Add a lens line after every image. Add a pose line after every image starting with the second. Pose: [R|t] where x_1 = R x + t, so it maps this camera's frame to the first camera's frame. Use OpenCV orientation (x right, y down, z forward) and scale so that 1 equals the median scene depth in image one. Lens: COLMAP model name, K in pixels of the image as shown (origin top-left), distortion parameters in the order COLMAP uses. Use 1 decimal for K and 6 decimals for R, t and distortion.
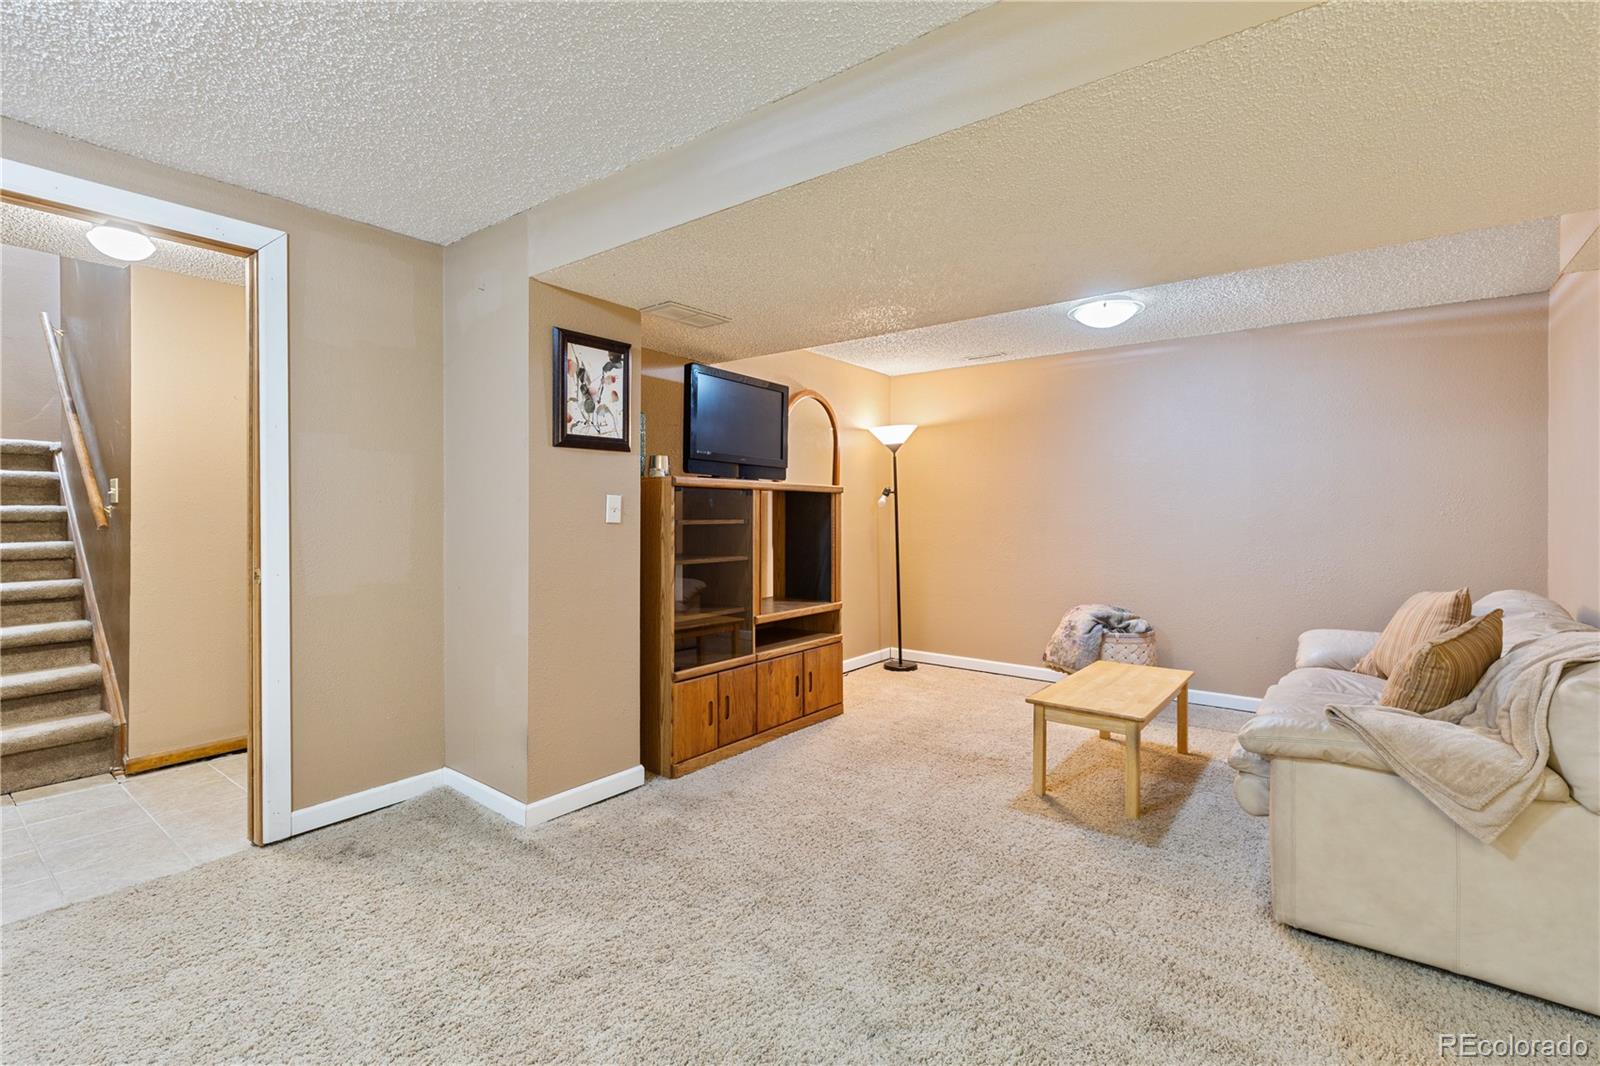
lens RADIAL K [[724.4, 0, 796.2], [0, 724.4, 525.5], [0, 0, 1]] dist [0.002226, -0.000752]
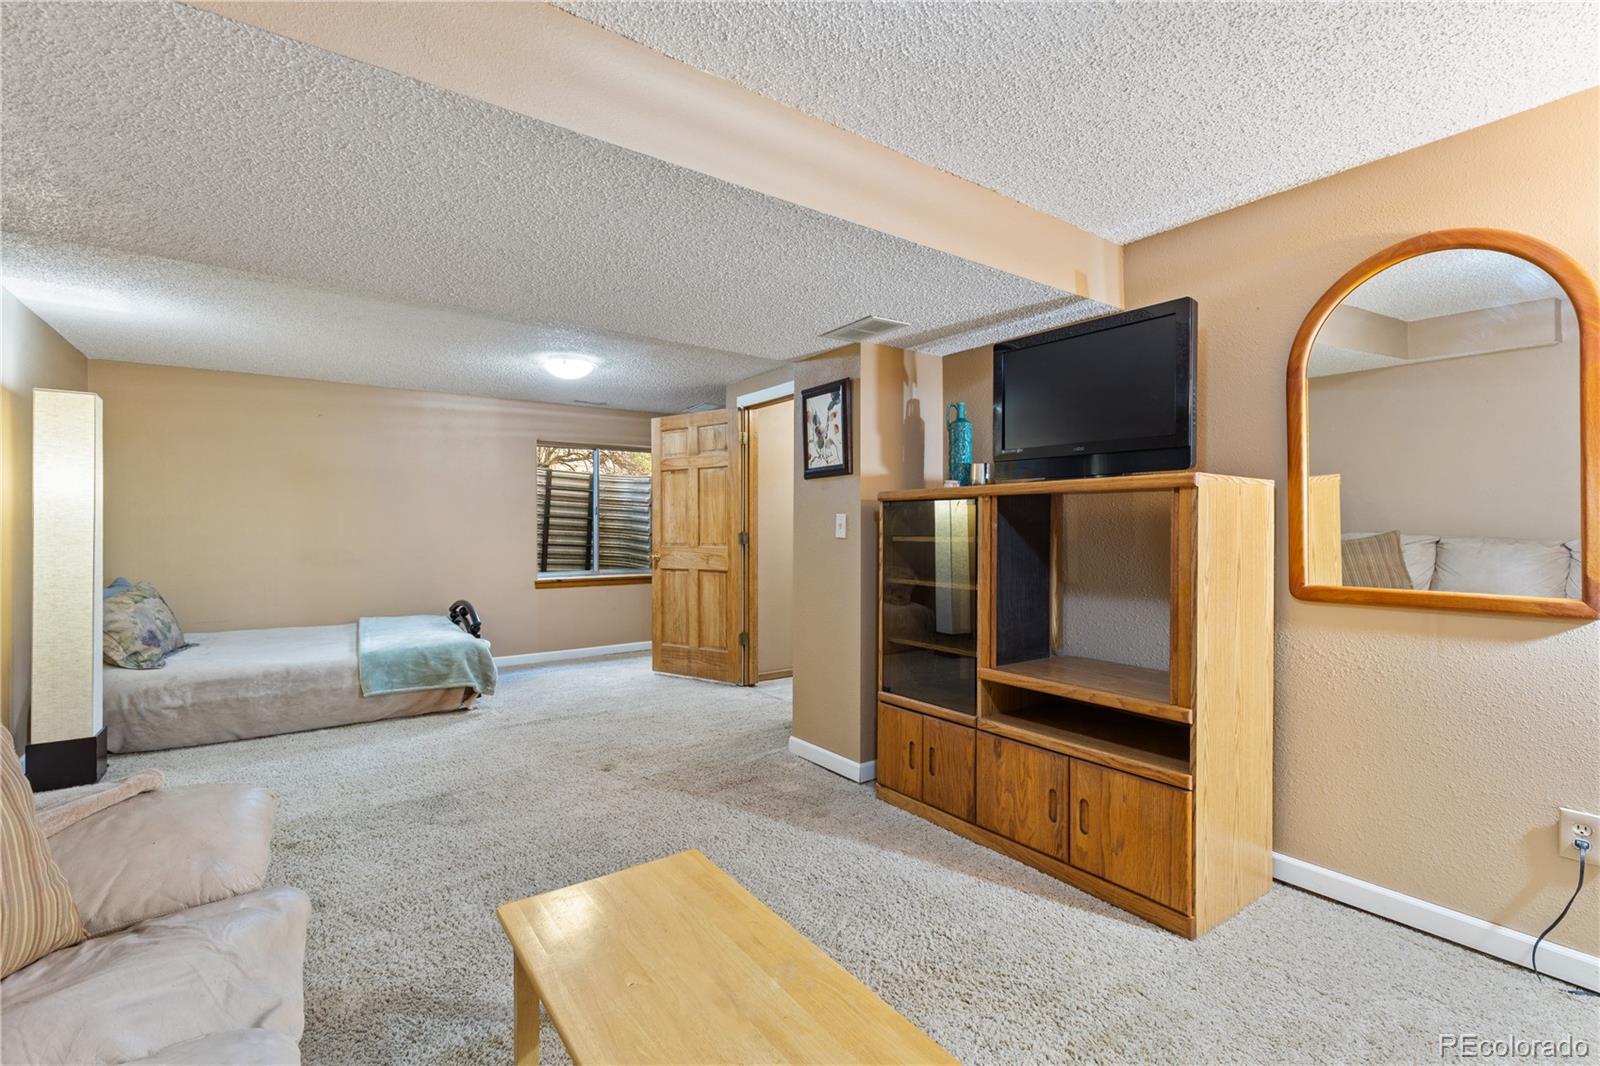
lens RADIAL K [[724.4, 0, 797.3], [0, 724.4, 526.5], [0, 0, 1]] dist [0.002226, -0.000752]
pose [[-0.293239, 0.005622, -0.956023, 0.872043], [-0.006805, 0.999945, 0.007968, -0.030848], [0.956015, 0.008842, -0.293185, 1.272243]]
